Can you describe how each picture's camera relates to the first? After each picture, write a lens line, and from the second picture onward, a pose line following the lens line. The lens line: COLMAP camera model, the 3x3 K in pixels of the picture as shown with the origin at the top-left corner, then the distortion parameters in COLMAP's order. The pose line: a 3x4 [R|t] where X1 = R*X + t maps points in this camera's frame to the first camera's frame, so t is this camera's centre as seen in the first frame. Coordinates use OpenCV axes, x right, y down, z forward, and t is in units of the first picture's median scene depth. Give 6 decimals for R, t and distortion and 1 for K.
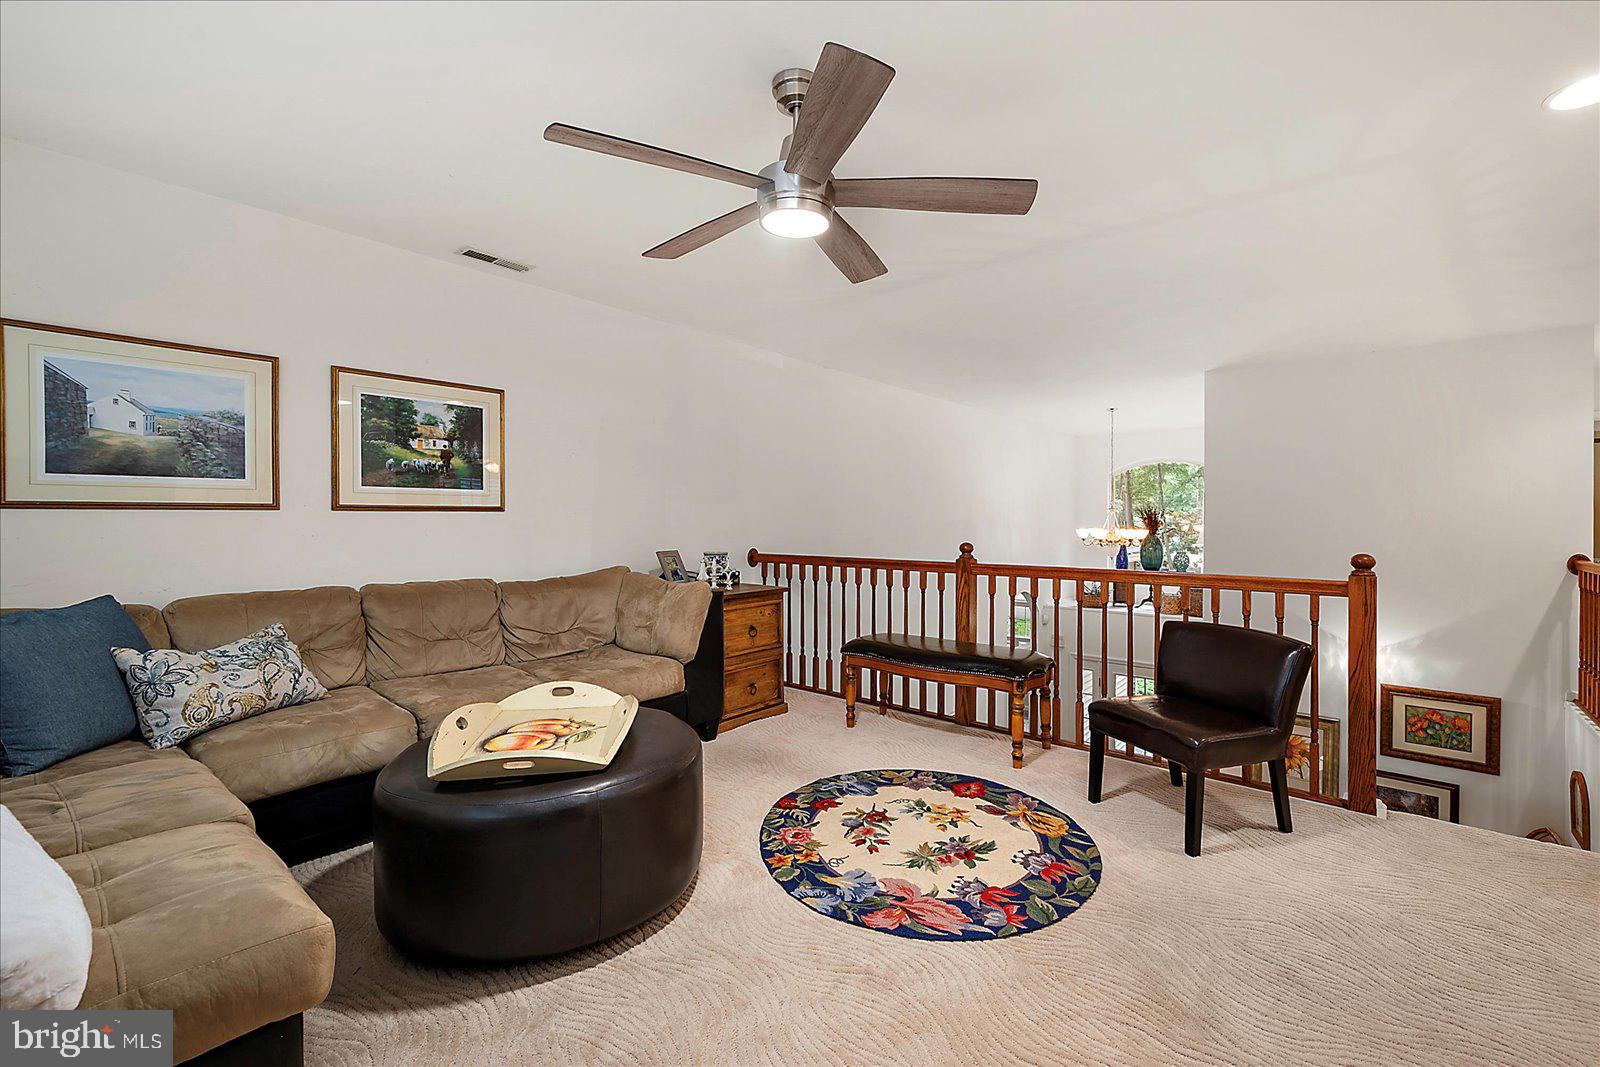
lens RADIAL K [[664.3, 0, 800.7], [0, 664.3, 526.0], [0, 0, 1]] dist [0.000403, 0.000012]
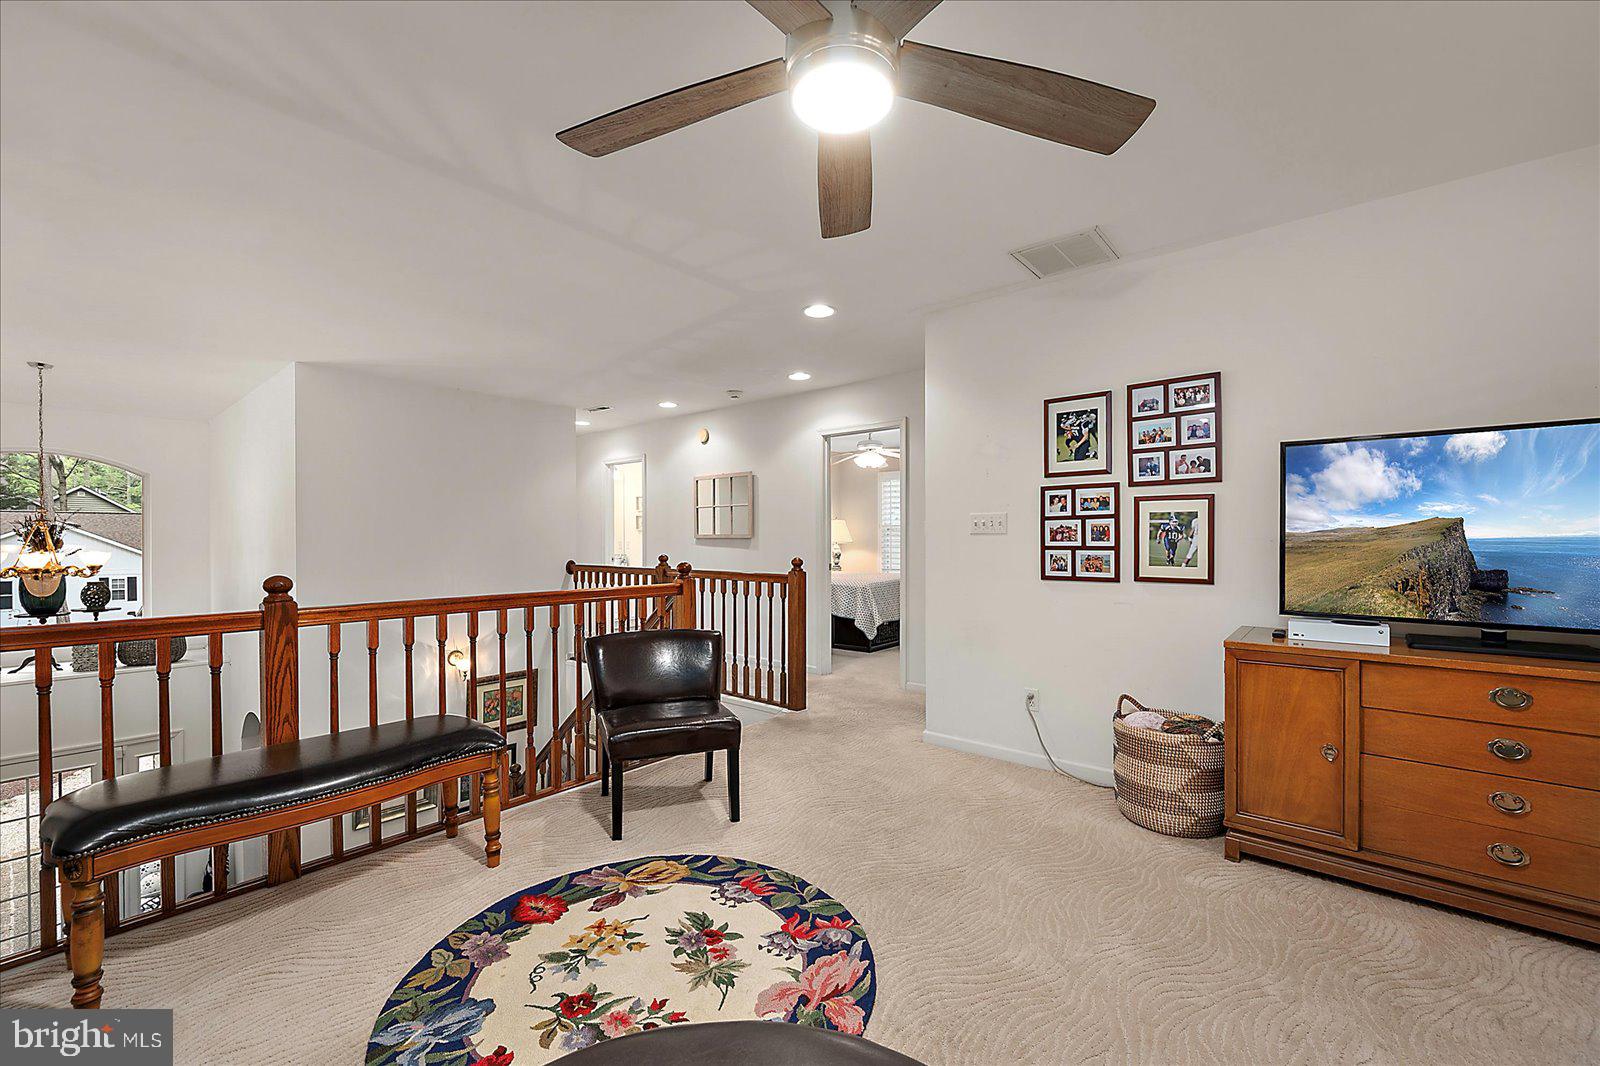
lens RADIAL K [[662.7, 0, 799.9], [0, 662.7, 535.9], [0, 0, 1]] dist [-0.009837, -0.000044]
pose [[-0.017923, 0.009849, 0.999791, -0.528366], [0.019489, 0.999765, -0.009500, 0.005884], [-0.999649, 0.019315, -0.018110, 0.816206]]
